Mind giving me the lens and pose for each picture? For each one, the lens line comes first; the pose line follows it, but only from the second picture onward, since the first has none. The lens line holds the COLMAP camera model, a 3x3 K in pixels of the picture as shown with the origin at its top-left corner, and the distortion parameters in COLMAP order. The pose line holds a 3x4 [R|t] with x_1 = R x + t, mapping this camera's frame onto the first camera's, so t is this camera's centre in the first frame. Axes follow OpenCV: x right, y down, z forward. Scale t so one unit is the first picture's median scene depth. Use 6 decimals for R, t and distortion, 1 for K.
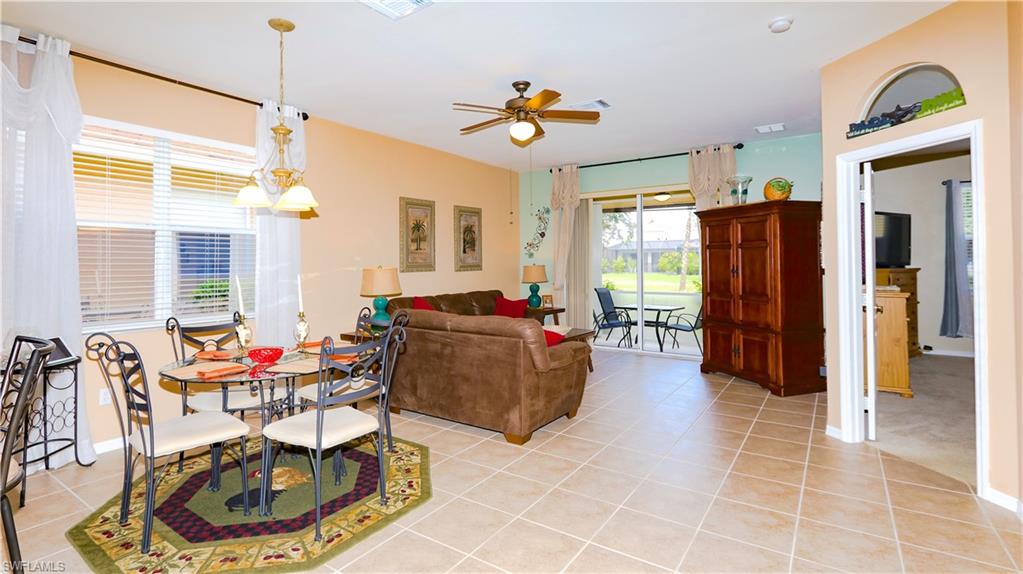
lens RADIAL K [[480.2, 0, 508.6], [0, 480.2, 255.2], [0, 0, 1]] dist [-0.000140, -0.000106]
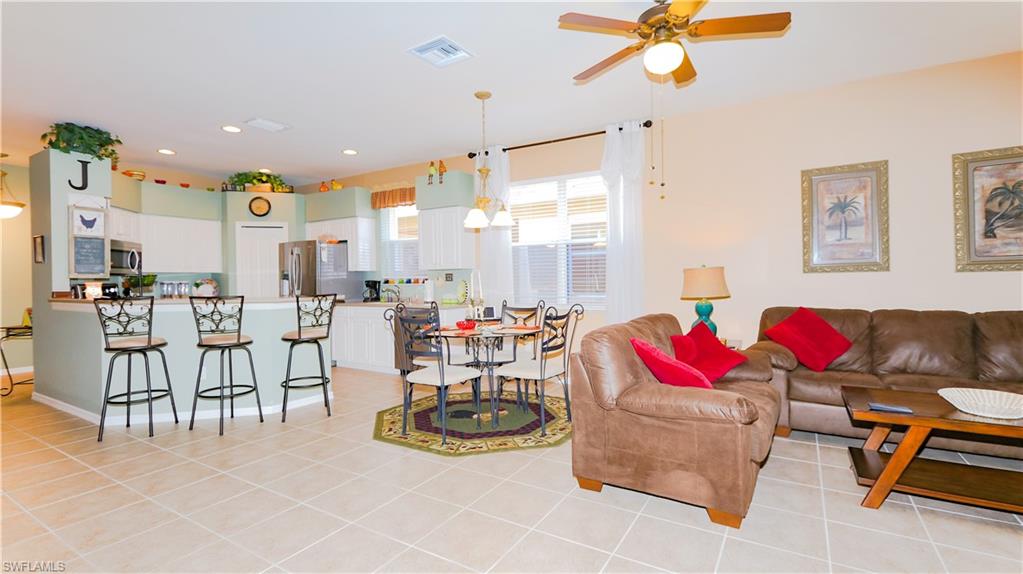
lens RADIAL K [[465.1, 0, 513.3], [0, 465.1, 284.9], [0, 0, 1]] dist [-0.001134, -0.000428]
pose [[0.050126, 0.017277, -0.998593, 0.461627], [0.026640, 0.999471, 0.018630, 0.028168], [0.998388, -0.027536, 0.049639, 0.515201]]
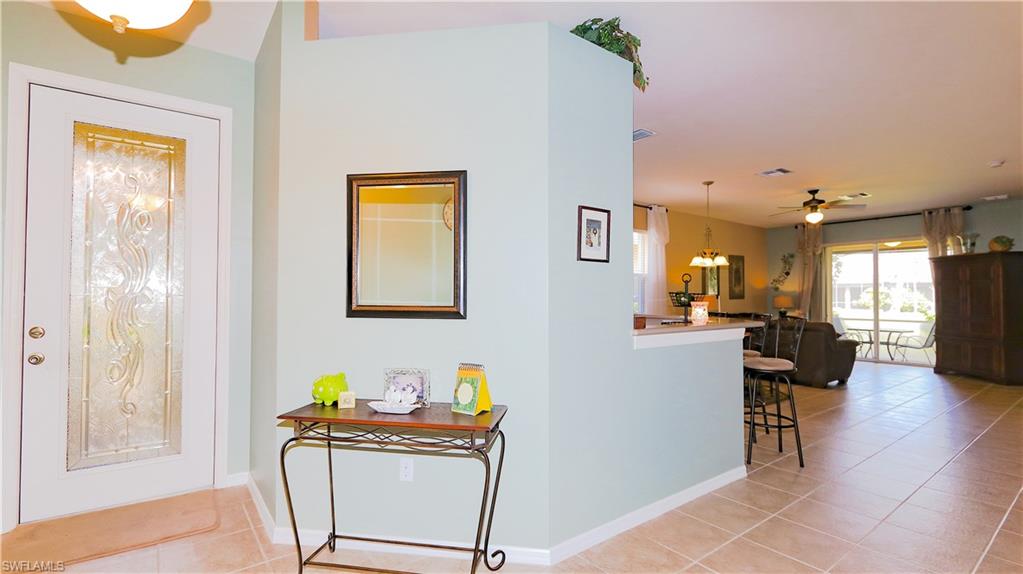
lens RADIAL K [[474.2, 0, 516.4], [0, 474.2, 288.0], [0, 0, 1]] dist [-0.000599, -0.000360]
pose [[0.951409, 0.002753, -0.307917, -0.325399], [-0.003683, 0.999990, -0.002440, 0.005490], [0.307907, 0.003456, 0.951410, -0.675294]]
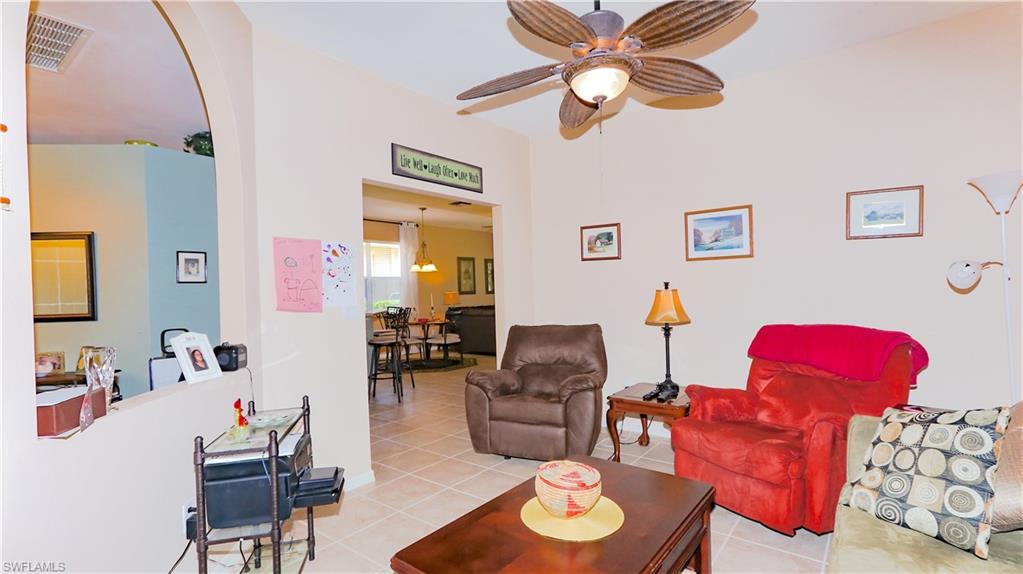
lens RADIAL K [[474.2, 0, 516.4], [0, 474.2, 288.0], [0, 0, 1]] dist [-0.000599, -0.000360]
pose [[0.997534, -0.030762, -0.063083, 0.133760], [0.031396, 0.999466, 0.009086, -0.002836], [0.062769, -0.011044, 0.997967, -0.933243]]
